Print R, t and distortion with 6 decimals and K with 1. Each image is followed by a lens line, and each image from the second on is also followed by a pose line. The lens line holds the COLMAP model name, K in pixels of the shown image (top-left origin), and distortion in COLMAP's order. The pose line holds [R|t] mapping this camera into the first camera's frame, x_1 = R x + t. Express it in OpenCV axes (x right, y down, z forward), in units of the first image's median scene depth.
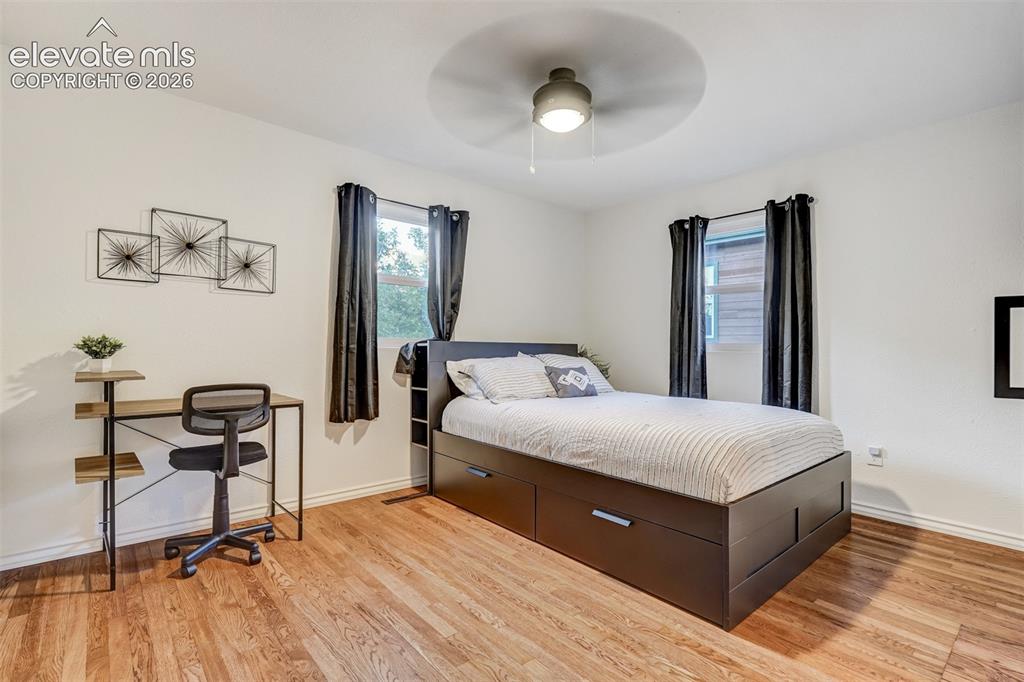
lens RADIAL K [[472.5, 0, 508.4], [0, 472.5, 348.2], [0, 0, 1]] dist [0.000404, 0.000615]
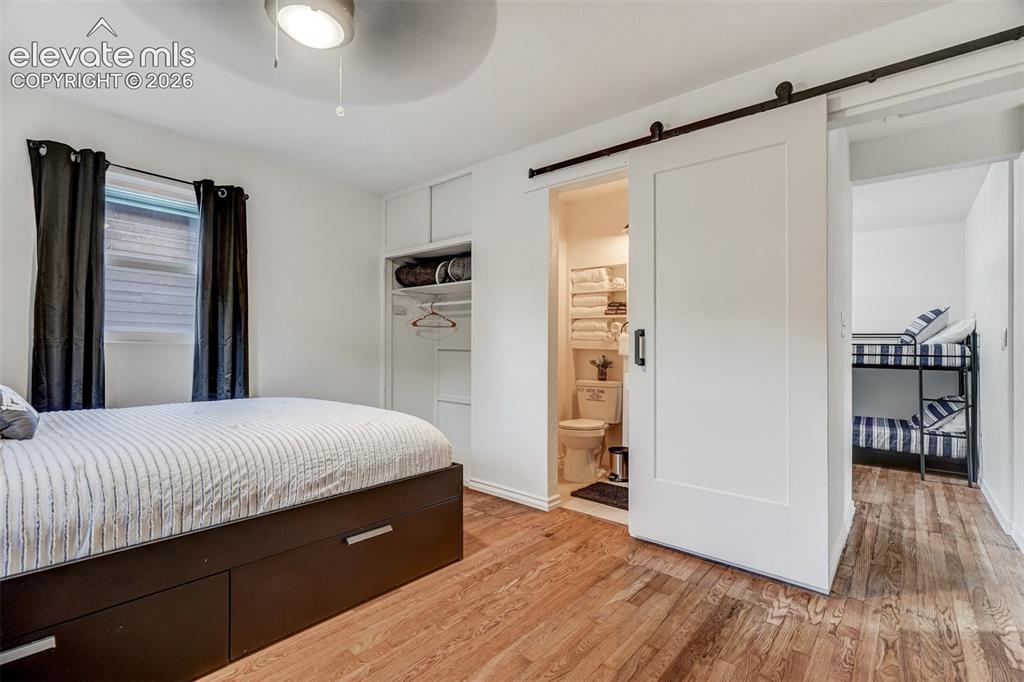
lens RADIAL K [[466.3, 0, 501.6], [0, 466.3, 331.8], [0, 0, 1]] dist [-0.002665, 0.000077]
pose [[-0.145461, 0.020870, 0.989144, -0.581783], [-0.019756, 0.999517, -0.023994, -0.005623], [-0.989167, -0.023032, -0.144978, 0.745201]]
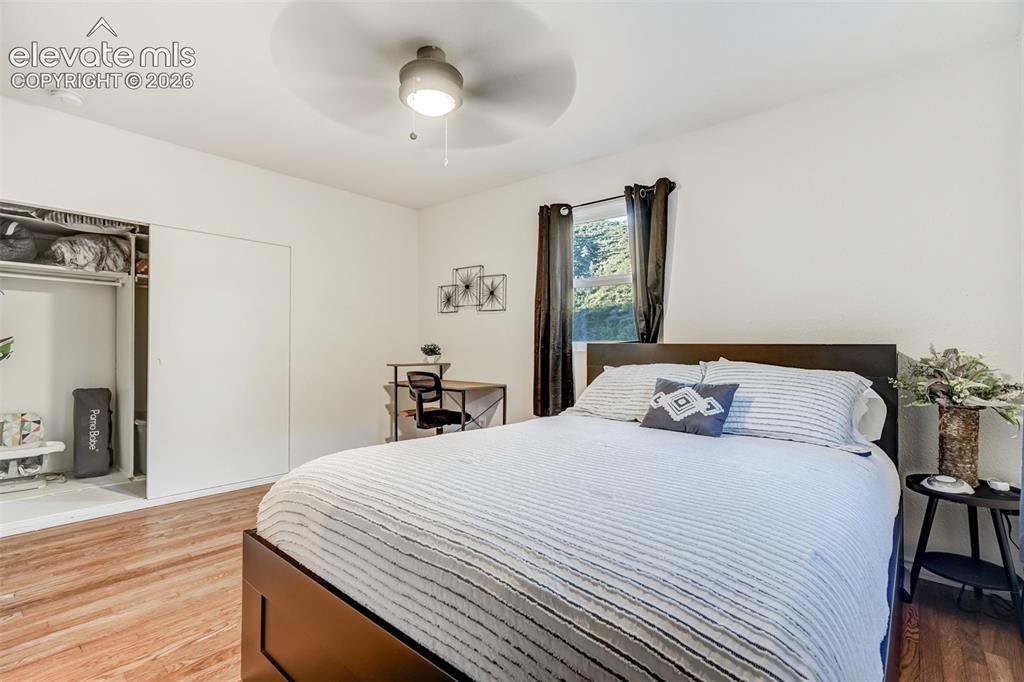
lens RADIAL K [[472.5, 0, 508.4], [0, 472.5, 348.2], [0, 0, 1]] dist [0.000404, 0.000615]
pose [[0.149244, -0.006842, -0.988777, 0.942548], [-0.008927, 0.999926, -0.008266, 0.004161], [0.988760, 0.010061, 0.149172, 0.912622]]
